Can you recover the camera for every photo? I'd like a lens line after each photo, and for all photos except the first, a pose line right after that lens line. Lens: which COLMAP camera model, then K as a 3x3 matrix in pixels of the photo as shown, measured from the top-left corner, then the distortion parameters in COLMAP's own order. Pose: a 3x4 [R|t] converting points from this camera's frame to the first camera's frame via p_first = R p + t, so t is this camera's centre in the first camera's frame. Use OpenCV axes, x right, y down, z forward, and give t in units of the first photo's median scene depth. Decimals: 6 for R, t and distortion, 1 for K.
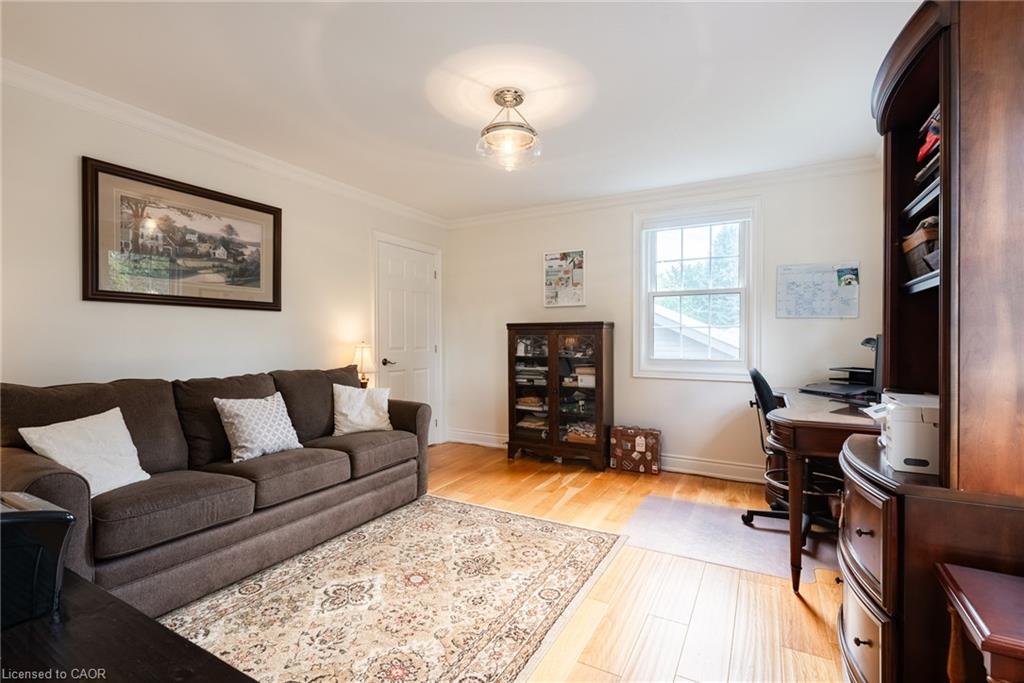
lens RADIAL K [[462.4, 0, 505.9], [0, 462.4, 339.3], [0, 0, 1]] dist [-0.003510, 0.001864]
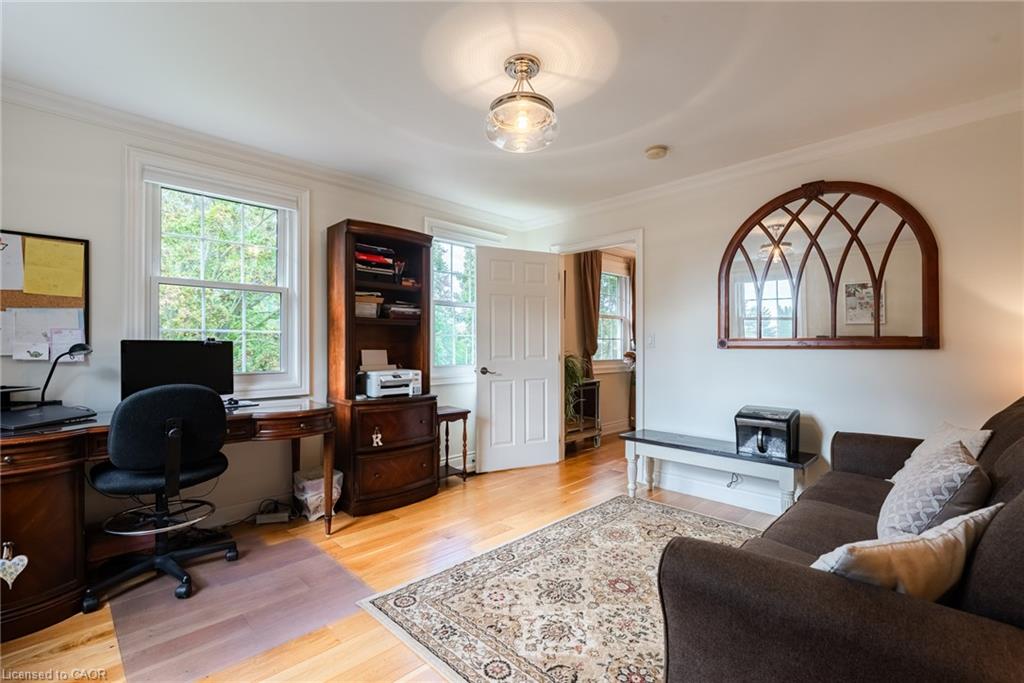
lens RADIAL K [[462.4, 0, 508.2], [0, 462.4, 341.6], [0, 0, 1]] dist [-0.003510, 0.001864]
pose [[-0.963072, 0.001545, 0.269240, -0.219283], [-0.000225, 0.999979, -0.006544, -0.008575], [-0.269245, -0.006363, -0.963051, 1.975142]]
